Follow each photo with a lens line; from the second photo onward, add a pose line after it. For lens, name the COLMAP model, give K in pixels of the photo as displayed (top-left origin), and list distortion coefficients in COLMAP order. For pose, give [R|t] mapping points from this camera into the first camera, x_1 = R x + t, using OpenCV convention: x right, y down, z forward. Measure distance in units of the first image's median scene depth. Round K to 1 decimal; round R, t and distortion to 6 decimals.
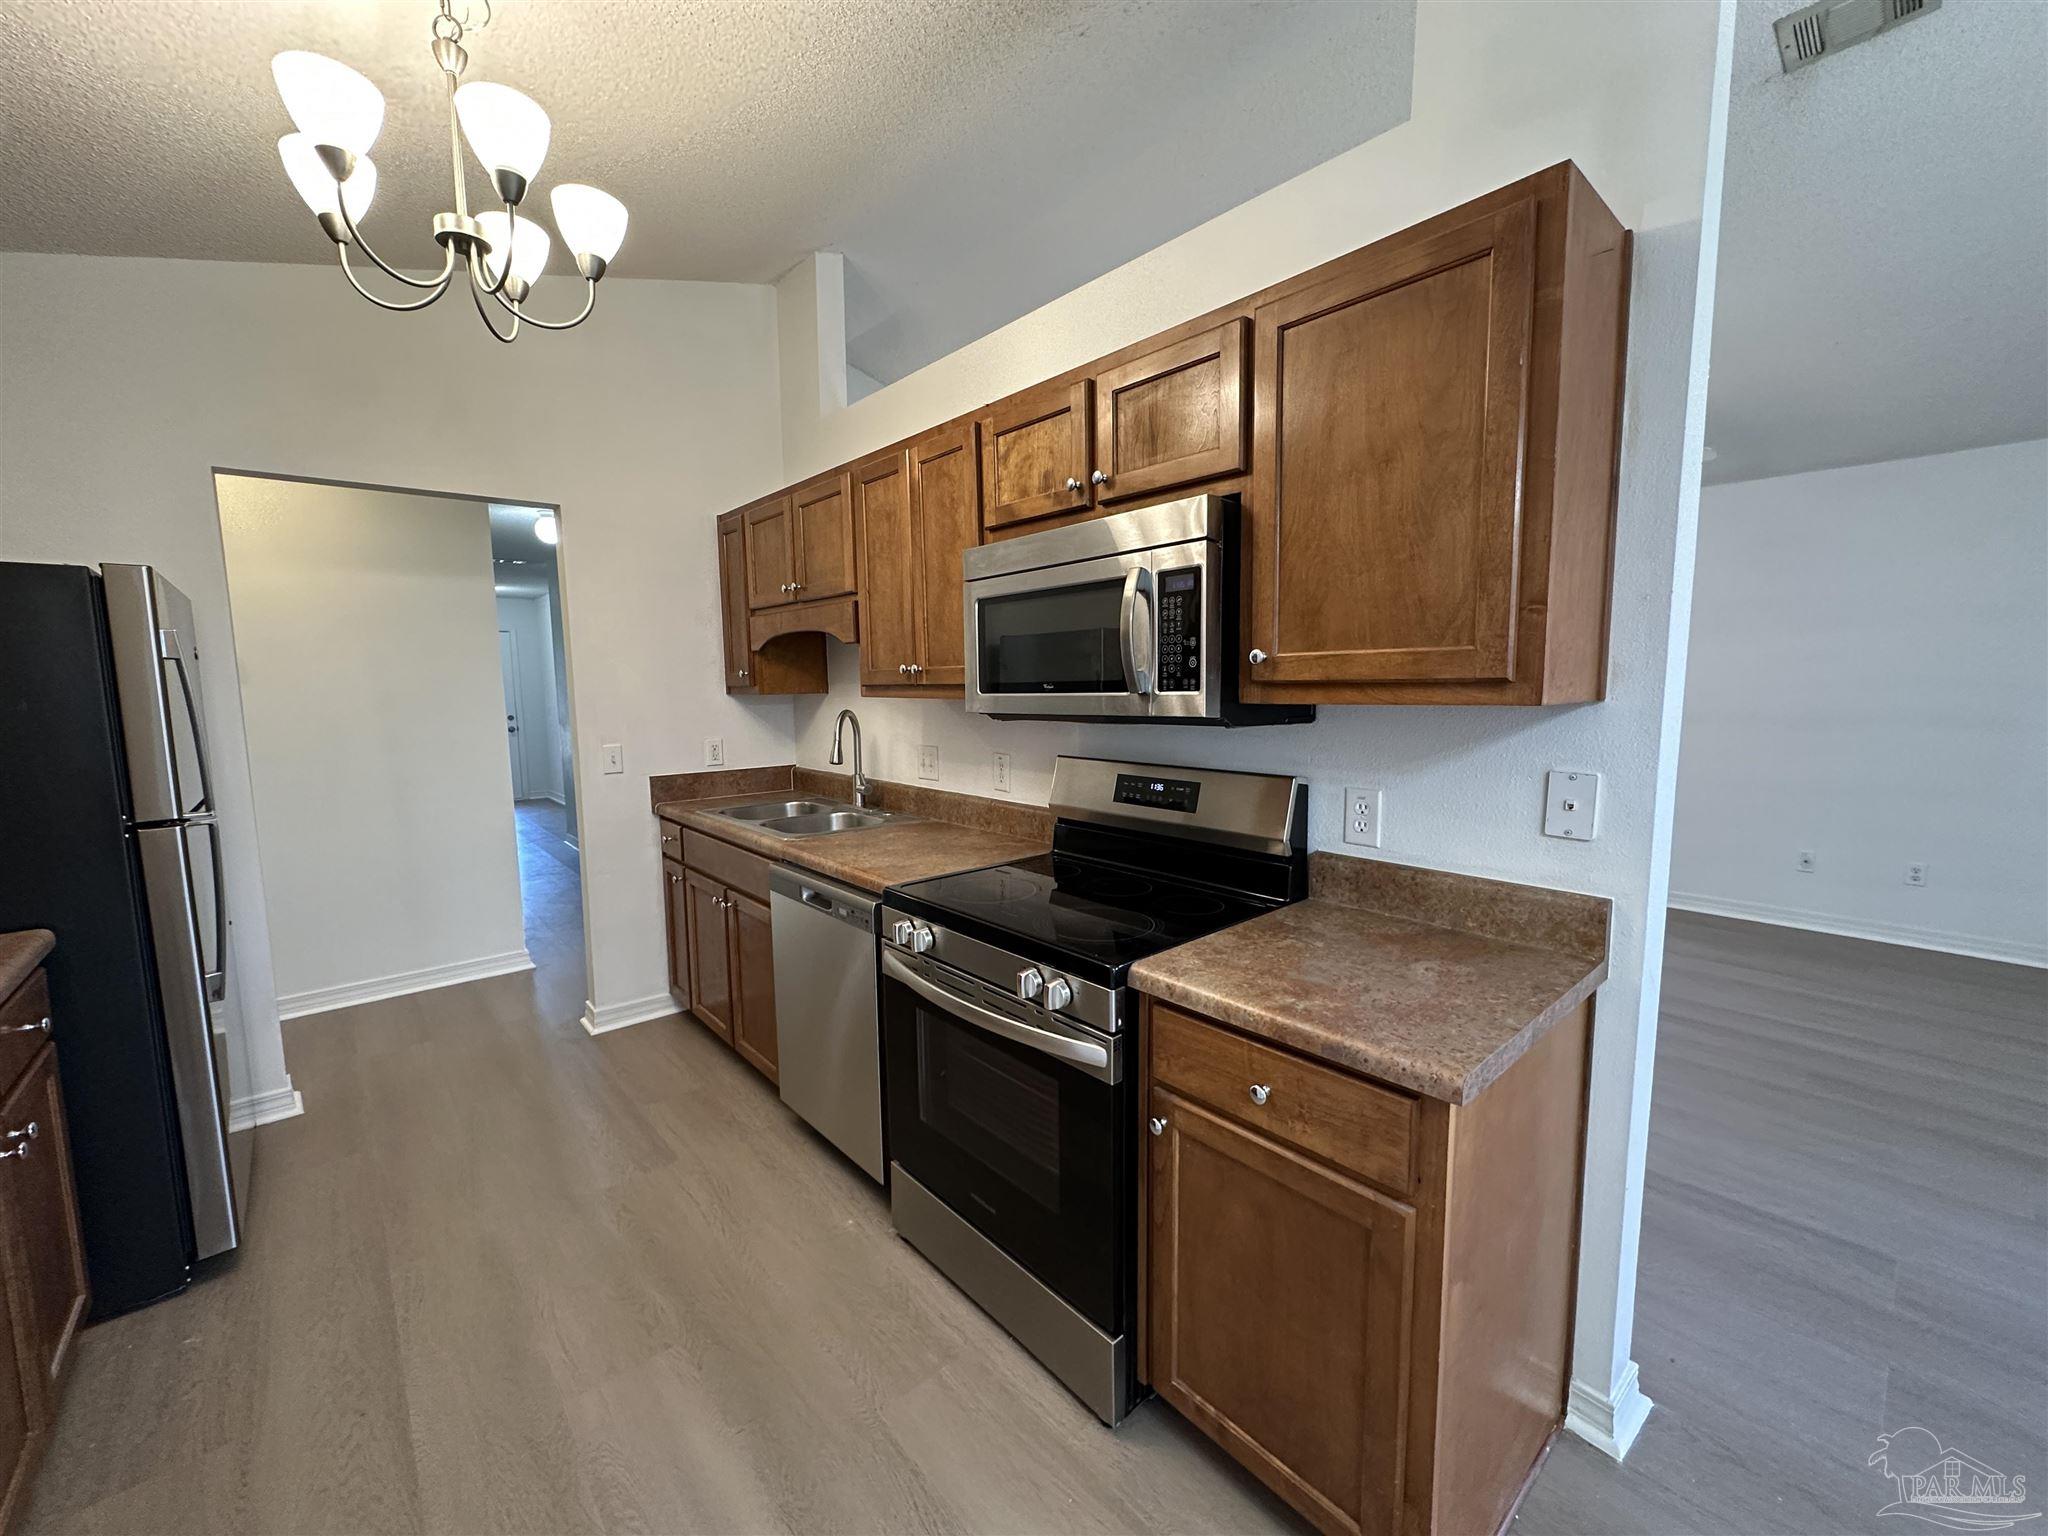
lens RADIAL K [[816.2, 0, 1013.1], [0, 816.2, 767.3], [0, 0, 1]] dist [-0.009337, 0.000572]
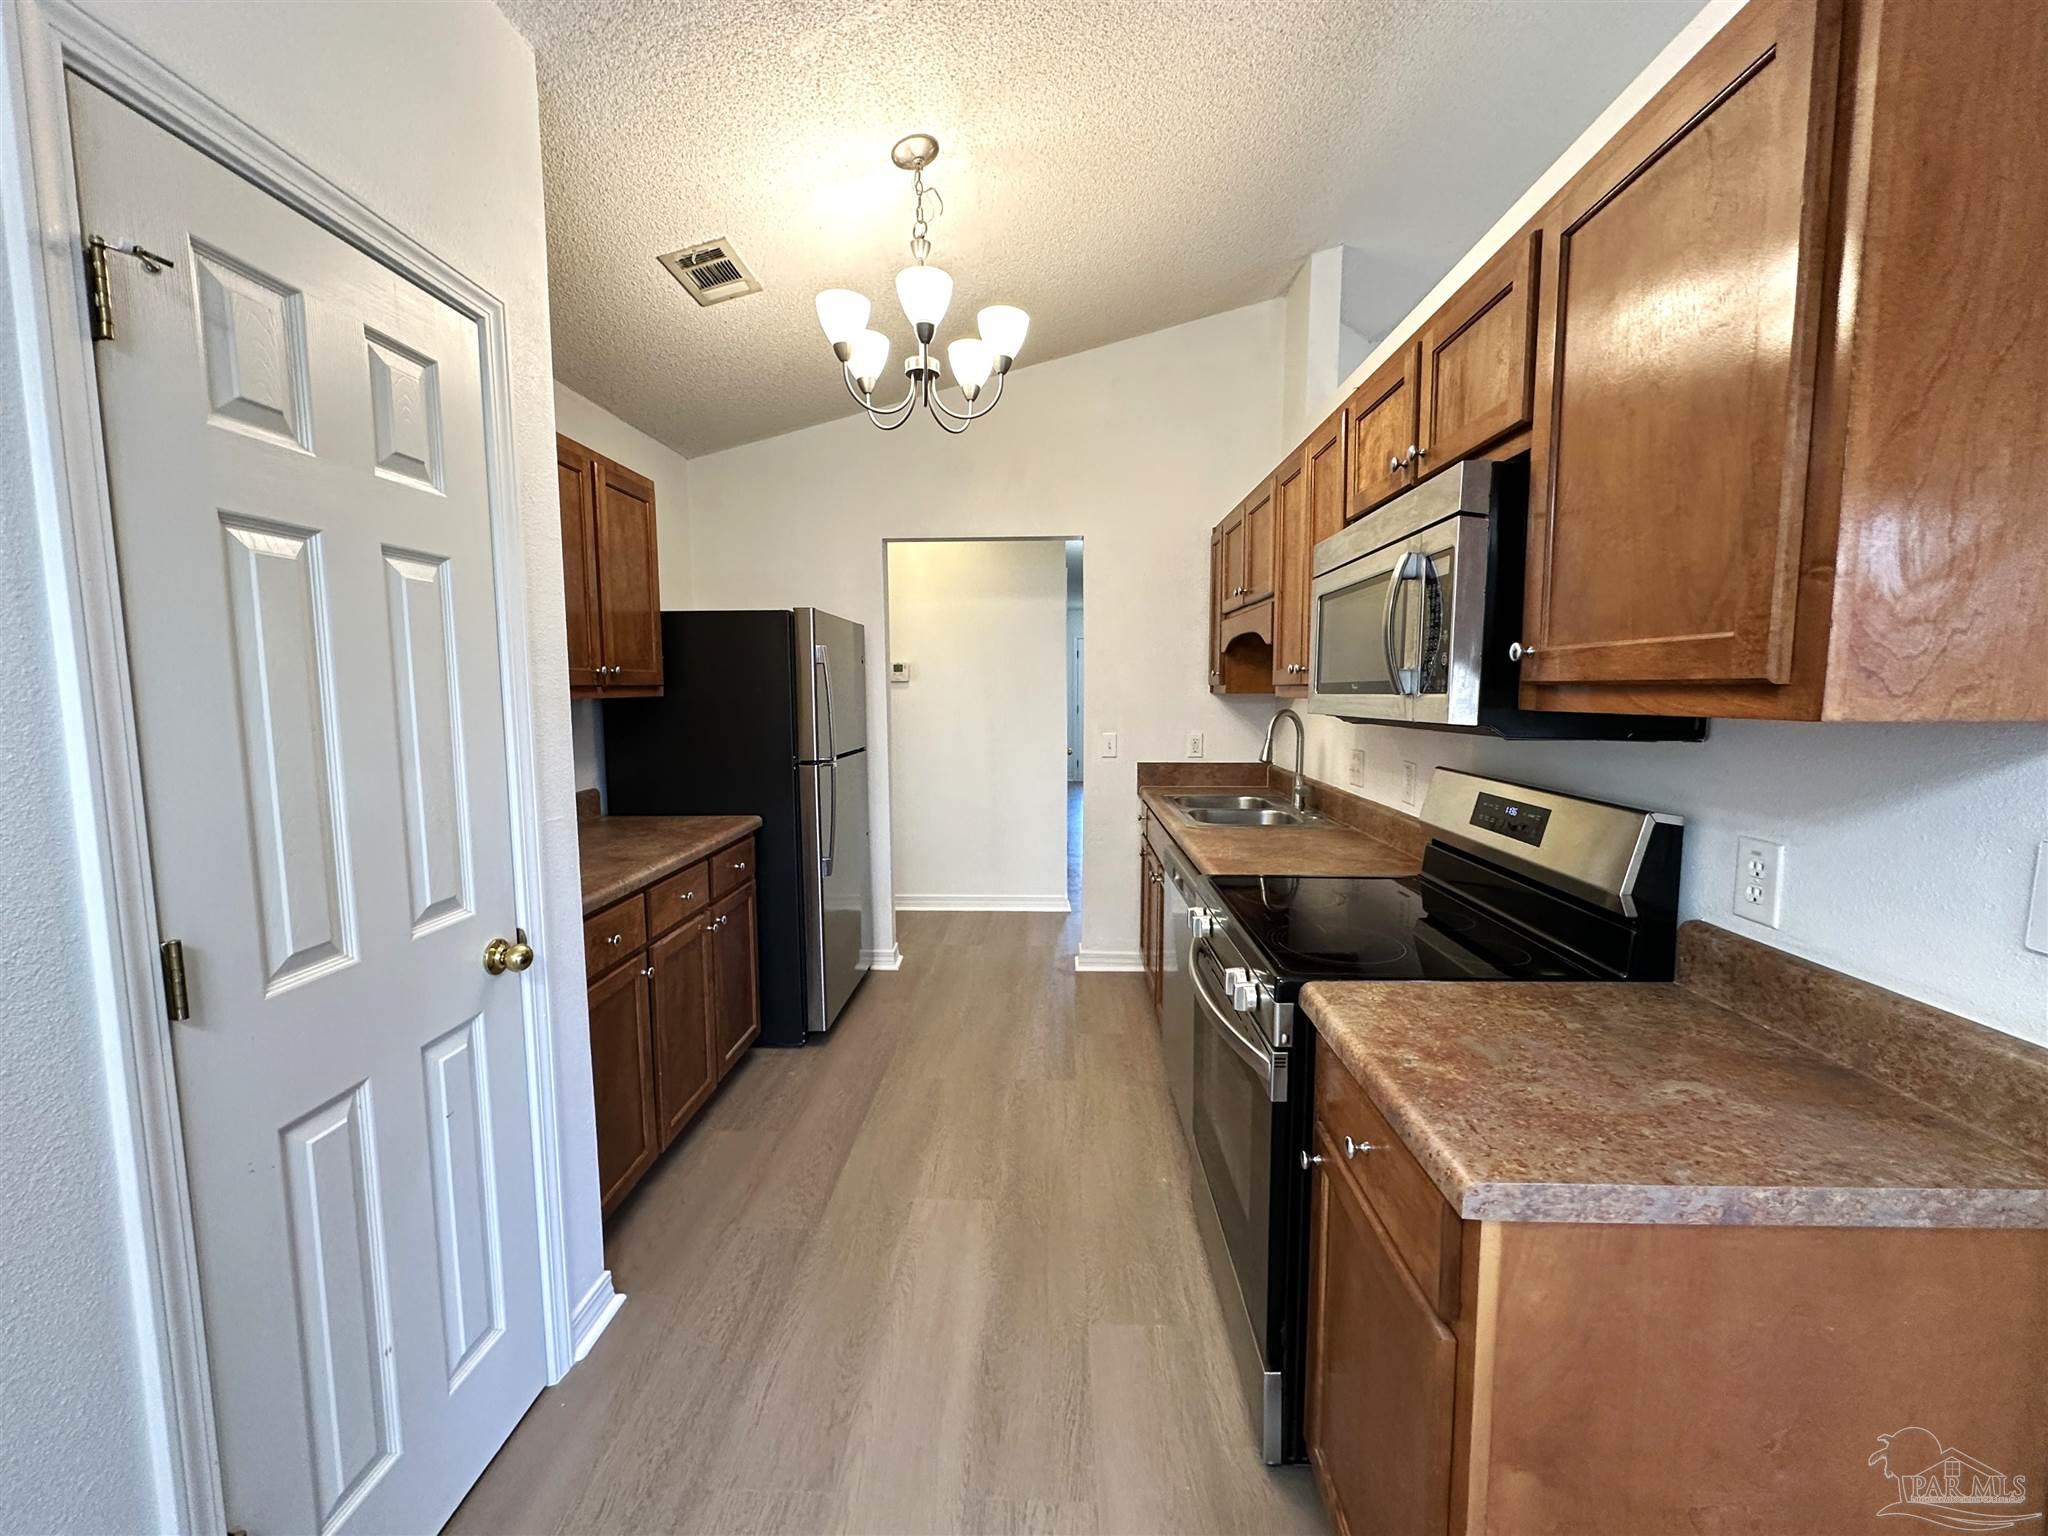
lens RADIAL K [[816.2, 0, 1006.0], [0, 816.2, 765.6], [0, 0, 1]] dist [-0.009337, 0.000572]
pose [[0.724707, 0.077479, -0.684687, 0.449577], [-0.079127, 0.996442, 0.029005, -0.006037], [0.684498, 0.033157, 0.728260, 0.063725]]
